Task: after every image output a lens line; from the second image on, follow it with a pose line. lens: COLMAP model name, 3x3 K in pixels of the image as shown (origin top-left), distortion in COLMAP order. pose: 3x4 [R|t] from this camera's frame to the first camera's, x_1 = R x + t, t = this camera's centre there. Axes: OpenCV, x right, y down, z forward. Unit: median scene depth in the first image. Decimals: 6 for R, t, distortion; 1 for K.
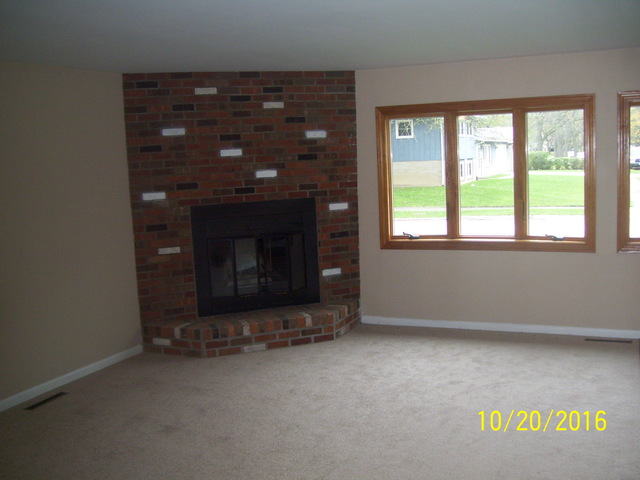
lens RADIAL K [[666.9, 0, 320.0], [0, 666.9, 240.0], [0, 0, 1]] dist [-0.212277, 0.112931]
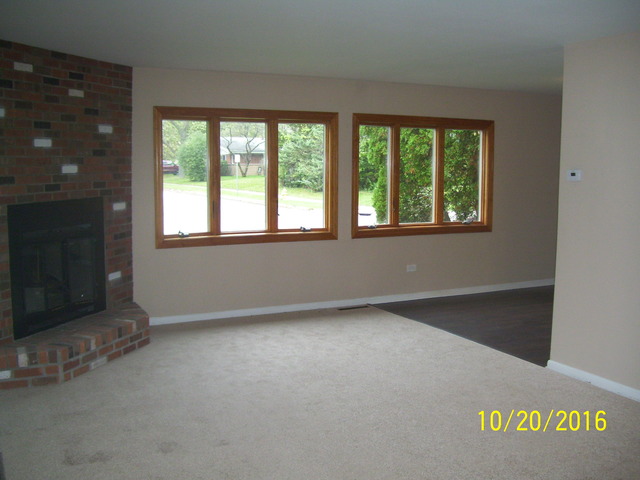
lens RADIAL K [[666.9, 0, 320.0], [0, 666.9, 240.0], [0, 0, 1]] dist [-0.212277, 0.112931]
pose [[0.625143, -0.040999, 0.779432, -0.558277], [0.059118, 0.998238, 0.005093, 0.010604], [-0.778268, 0.042895, 0.626466, 0.205341]]
